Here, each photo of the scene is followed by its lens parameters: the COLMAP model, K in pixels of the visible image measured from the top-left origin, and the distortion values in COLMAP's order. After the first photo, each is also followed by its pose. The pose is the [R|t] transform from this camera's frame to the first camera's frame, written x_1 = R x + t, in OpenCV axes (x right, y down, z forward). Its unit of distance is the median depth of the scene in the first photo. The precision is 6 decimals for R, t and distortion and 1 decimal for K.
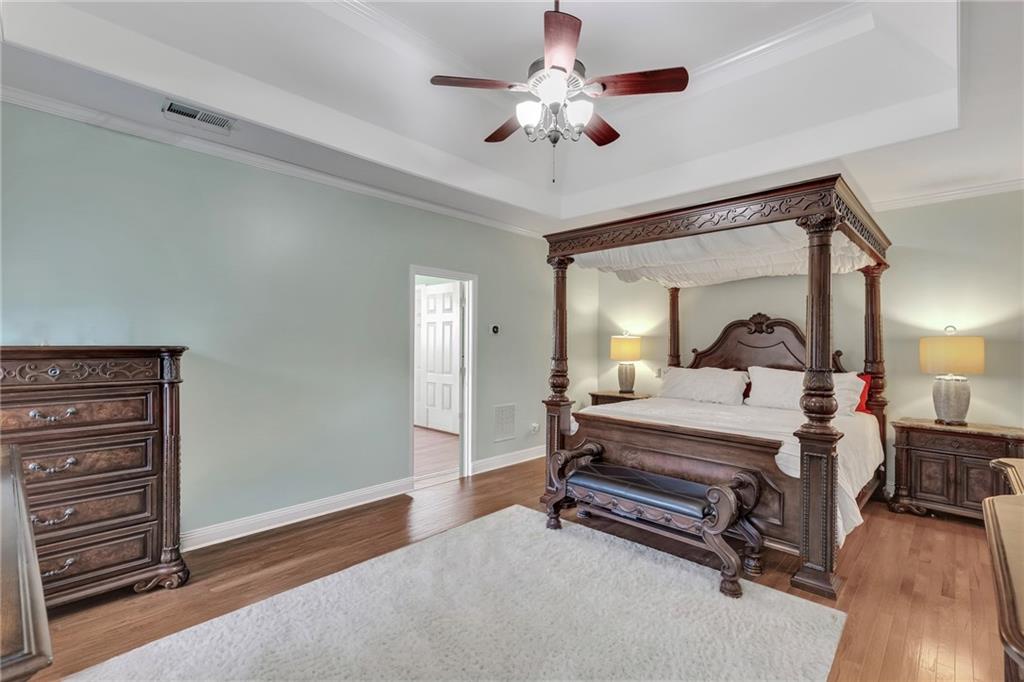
lens RADIAL K [[475.1, 0, 511.9], [0, 475.1, 340.7], [0, 0, 1]] dist [-0.000216, -0.000235]
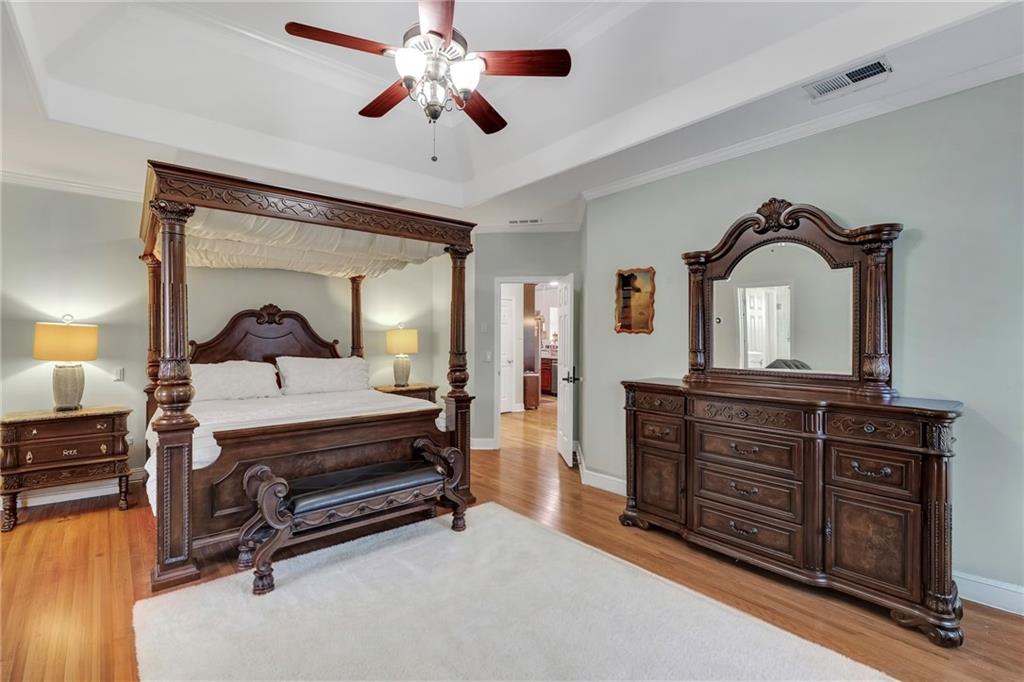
lens RADIAL K [[444.0, 0, 511.9], [0, 444.0, 340.4], [0, 0, 1]] dist [0.001833, 0.000280]
pose [[0.070349, -0.017259, 0.997373, -0.478951], [-0.009038, 0.999798, 0.017939, -0.002852], [-0.997481, -0.010276, 0.070179, 0.500697]]
